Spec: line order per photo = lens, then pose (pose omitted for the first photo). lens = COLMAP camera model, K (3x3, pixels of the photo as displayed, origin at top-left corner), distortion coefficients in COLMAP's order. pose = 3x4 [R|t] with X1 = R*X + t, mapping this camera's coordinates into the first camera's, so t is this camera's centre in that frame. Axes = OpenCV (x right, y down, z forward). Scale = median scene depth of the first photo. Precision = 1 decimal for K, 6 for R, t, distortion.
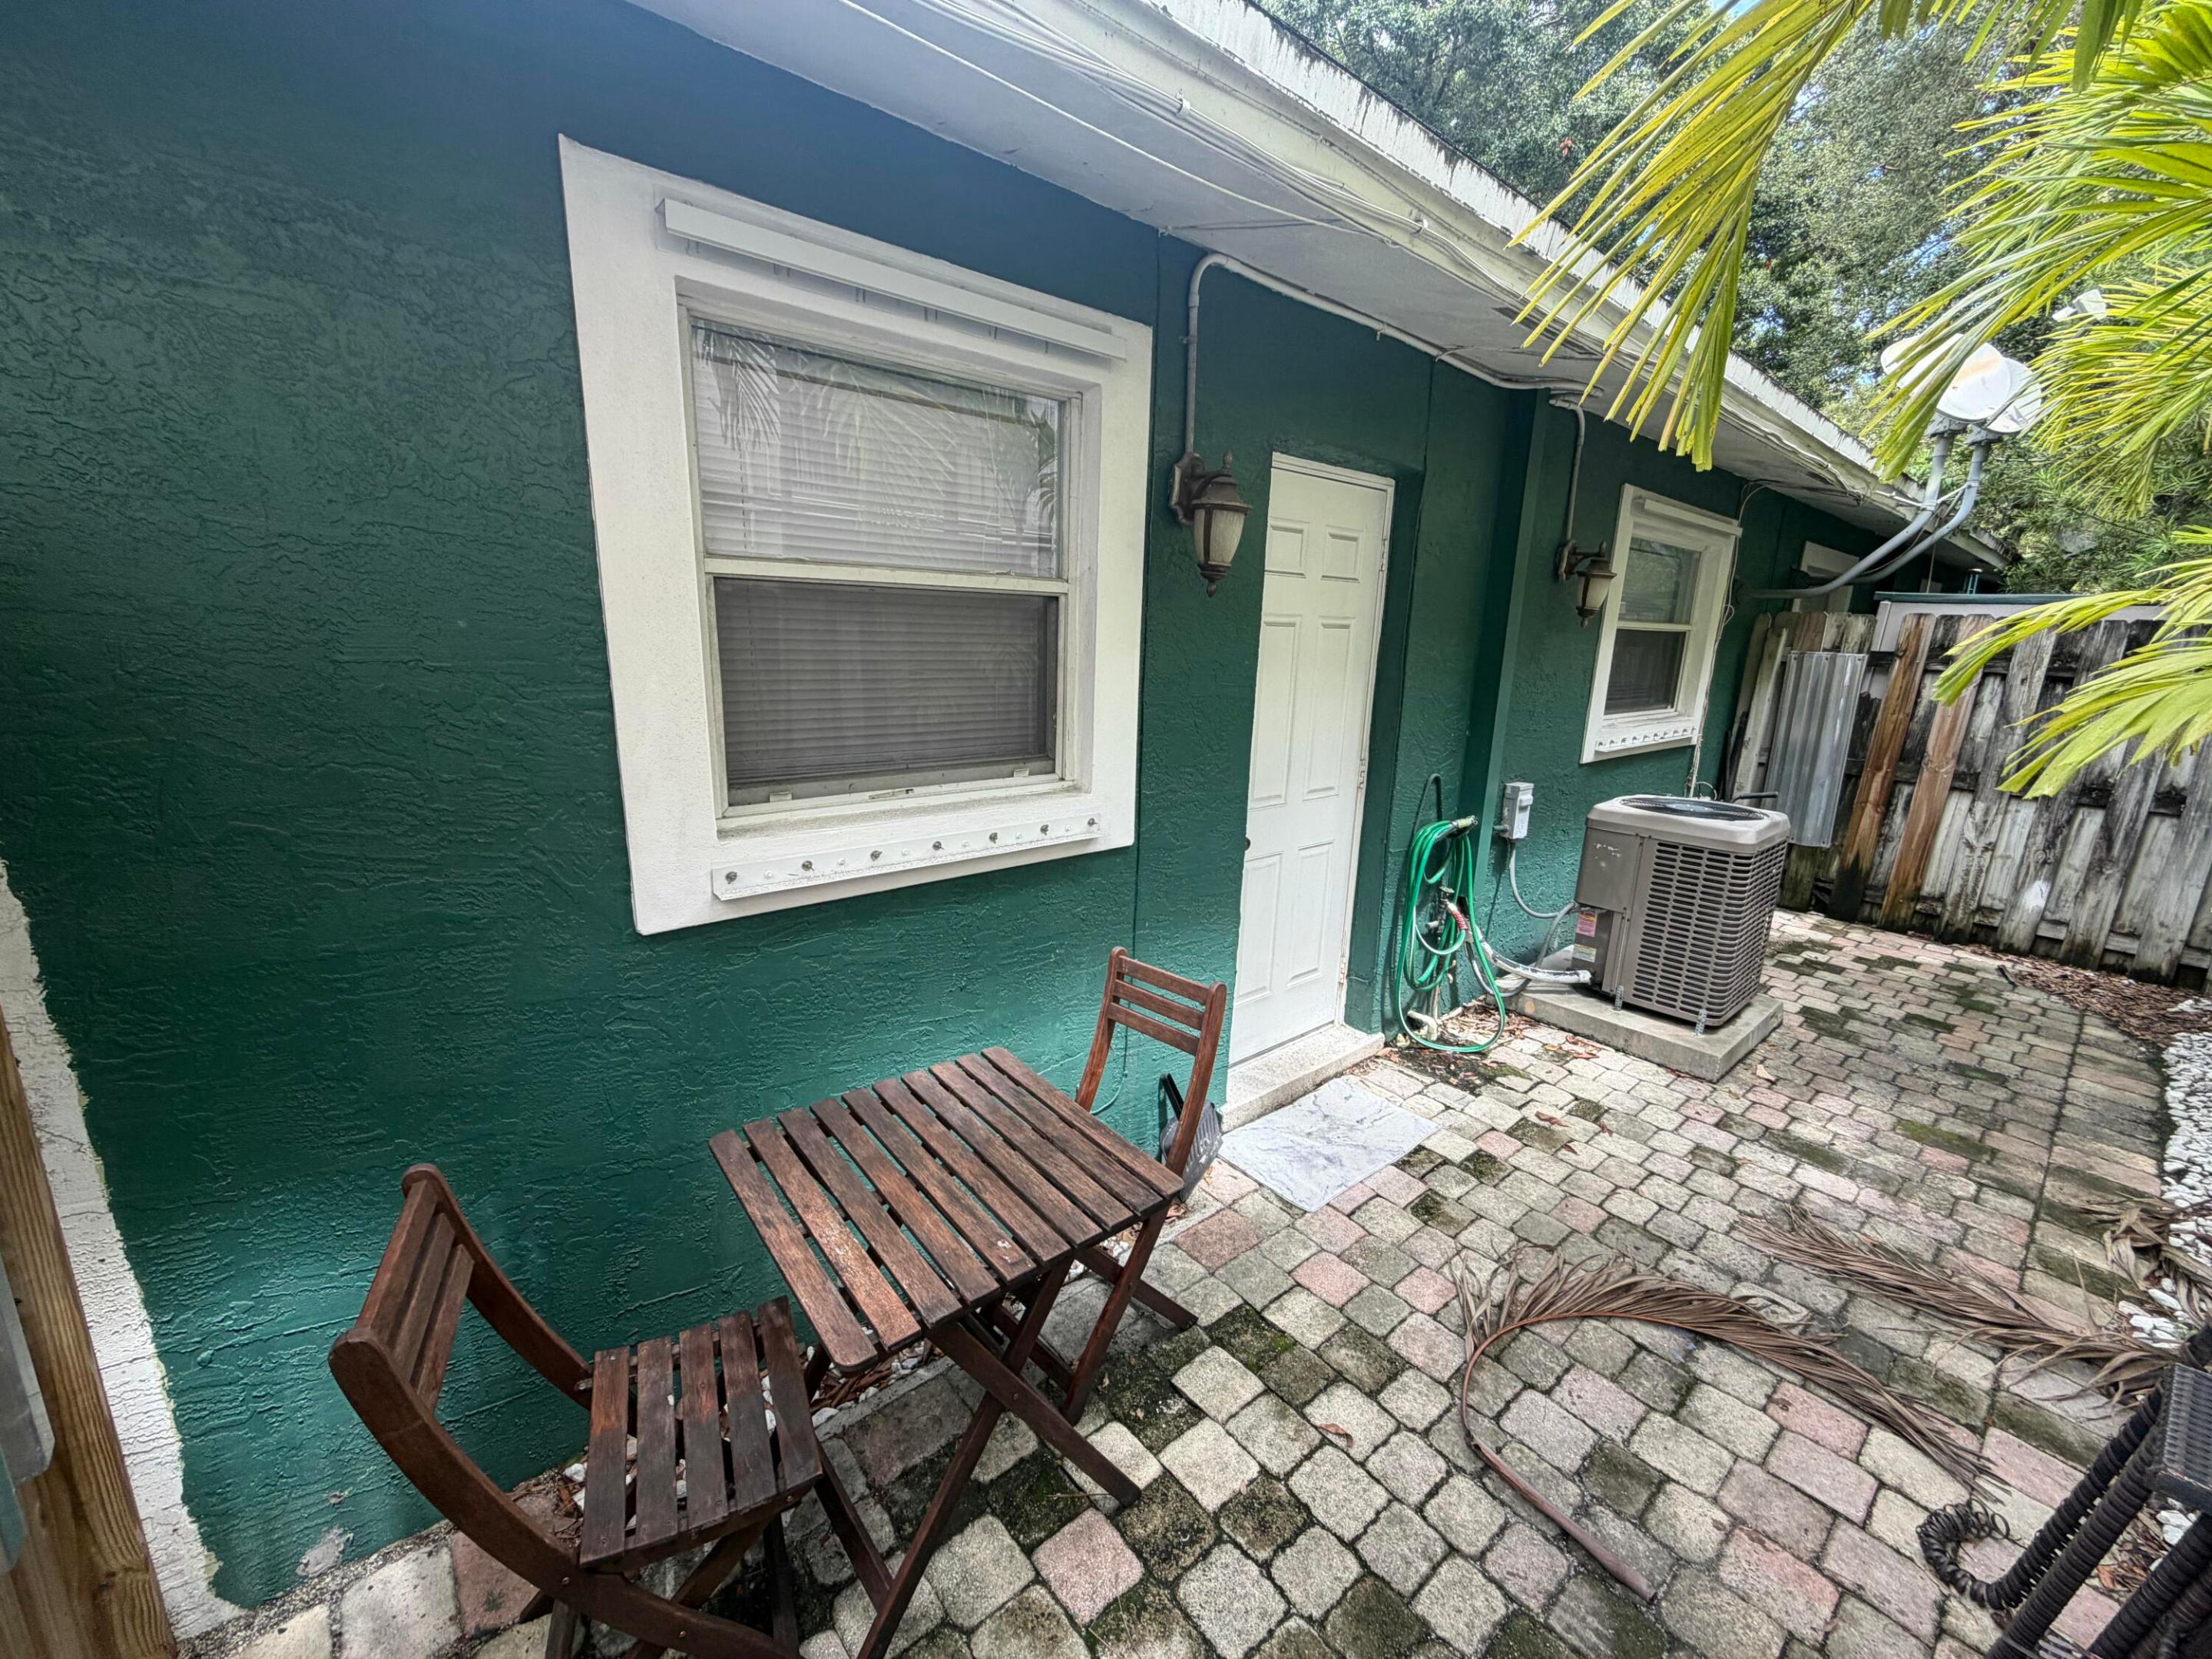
lens RADIAL K [[867.5, 0, 1106.3], [0, 867.5, 827.1], [0, 0, 1]] dist [-0.000728, -0.000035]
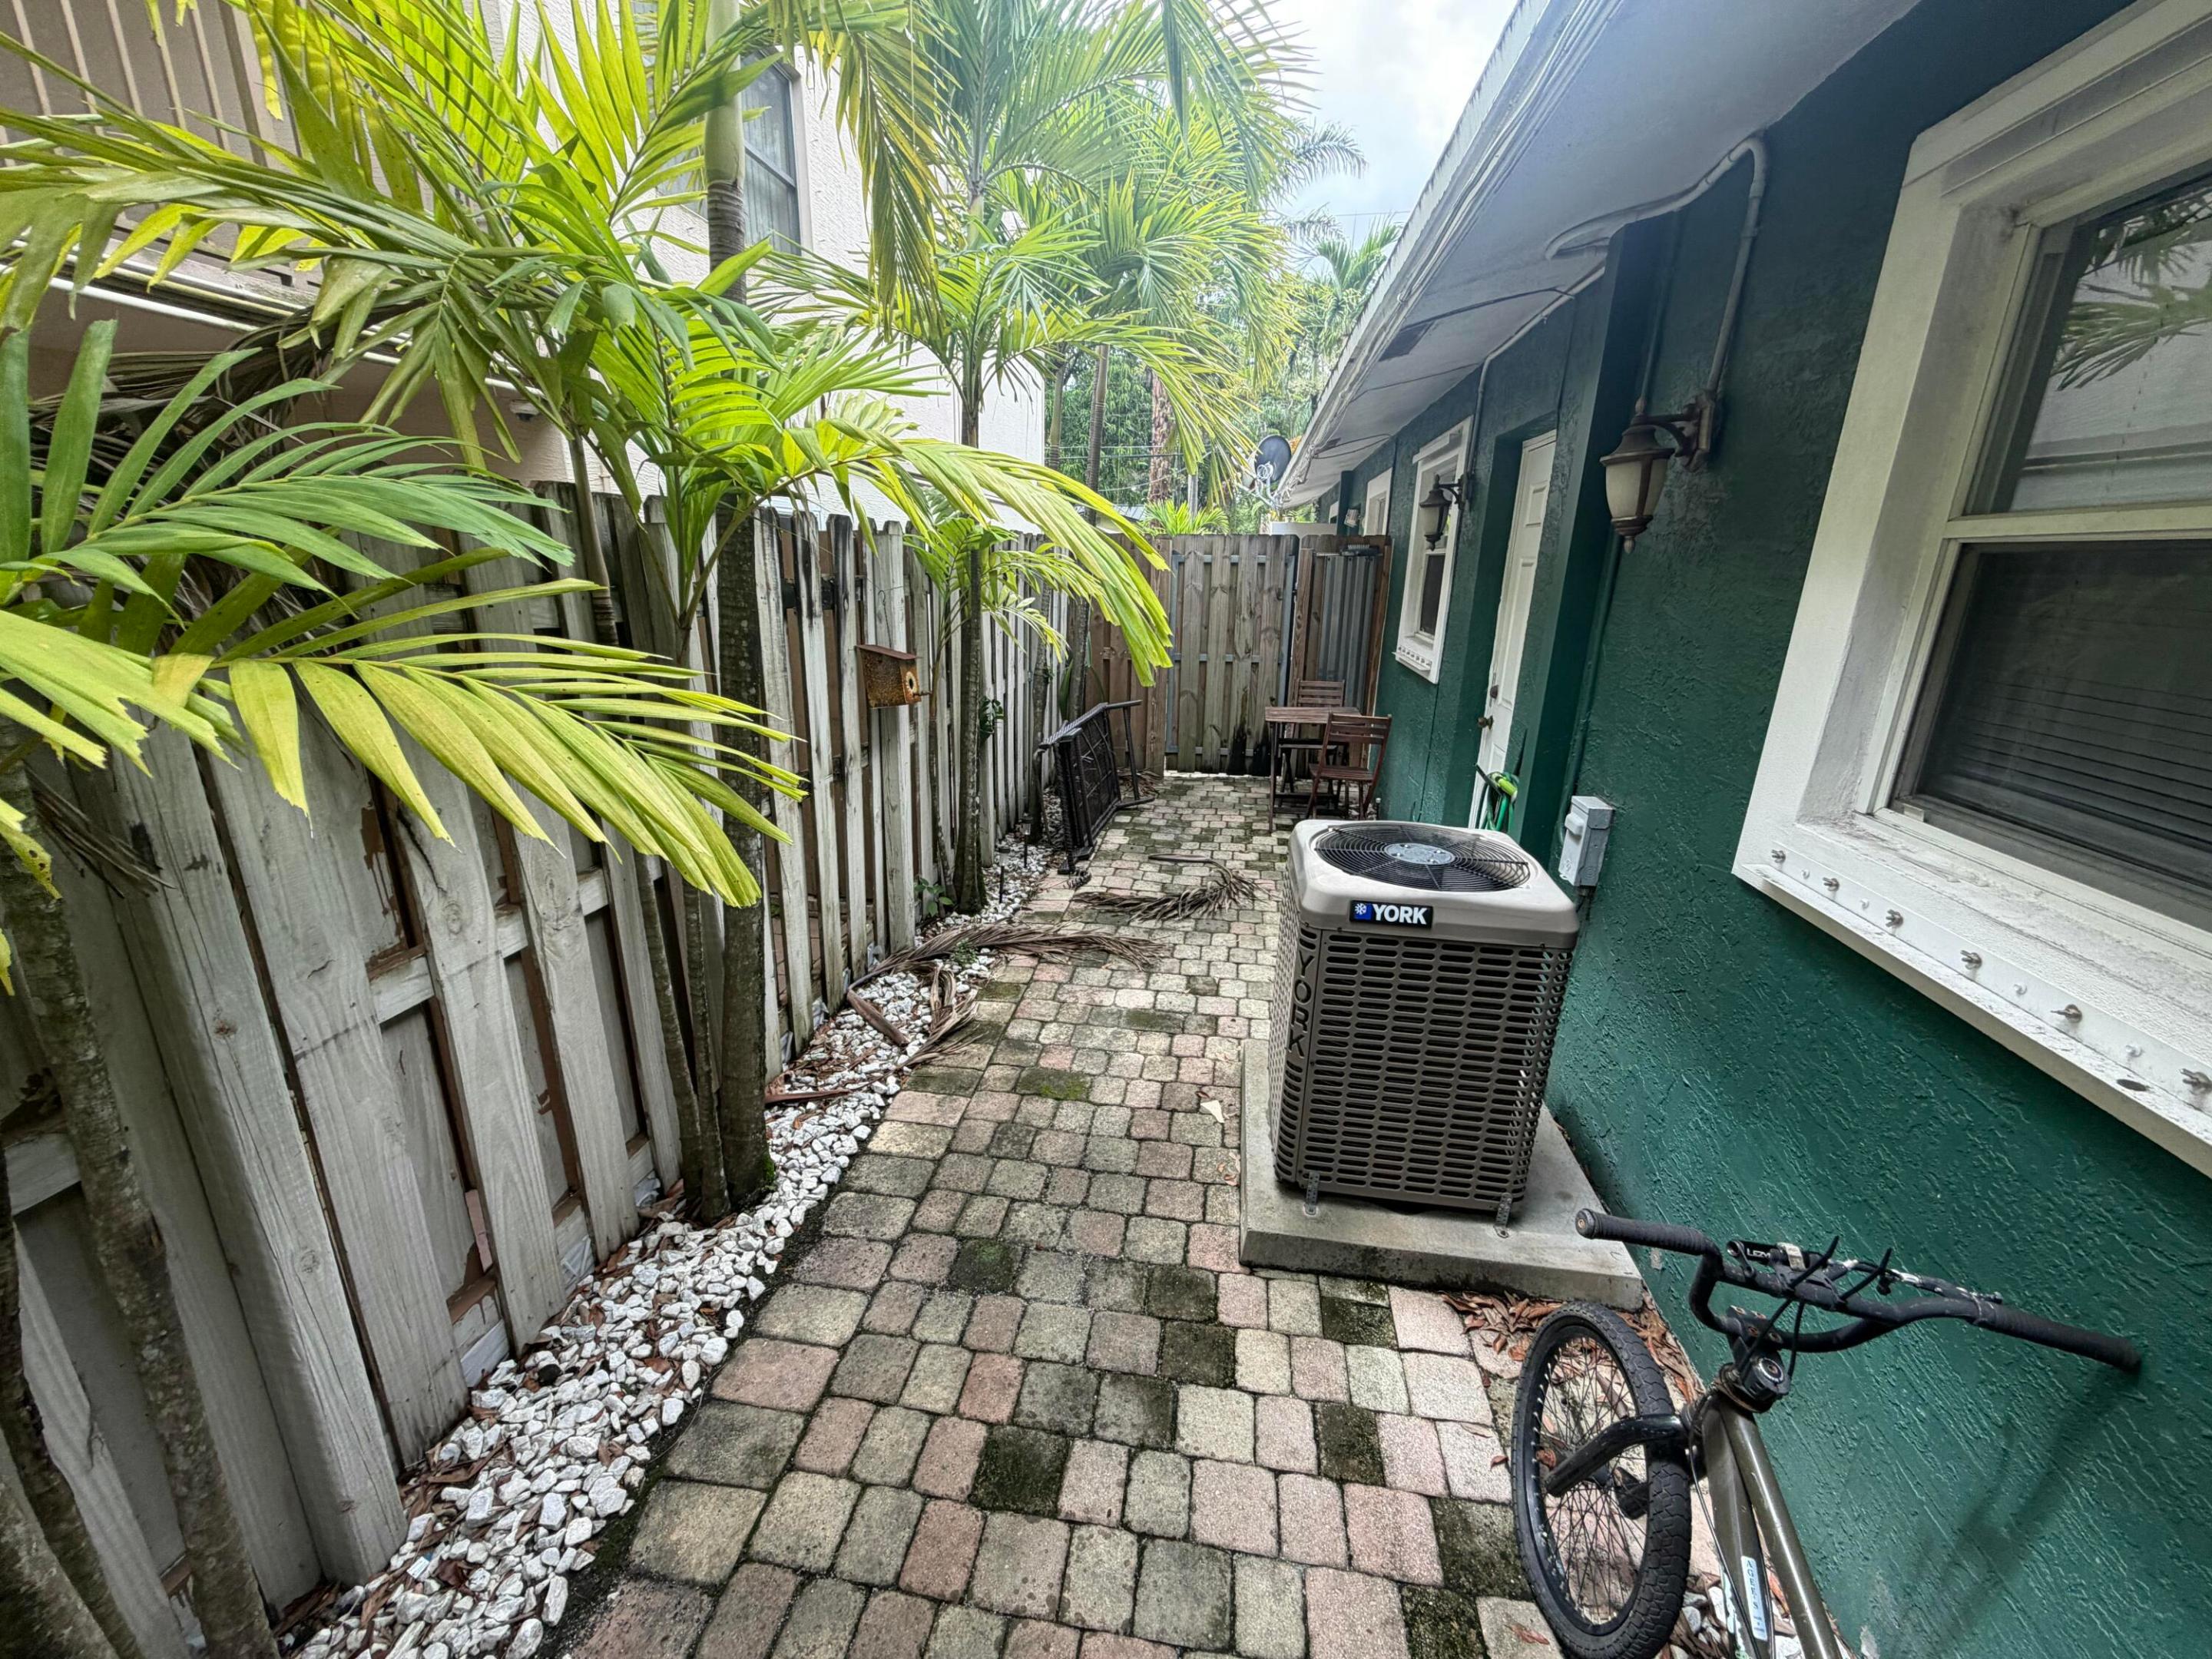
lens RADIAL K [[867.5, 0, 1103.4], [0, 867.5, 821.5], [0, 0, 1]] dist [-0.000728, -0.000035]
pose [[-0.747656, 0.155601, -0.645600, 1.642182], [-0.181198, 0.887475, 0.423739, -0.345287], [0.638888, 0.433792, -0.635332, 1.662981]]
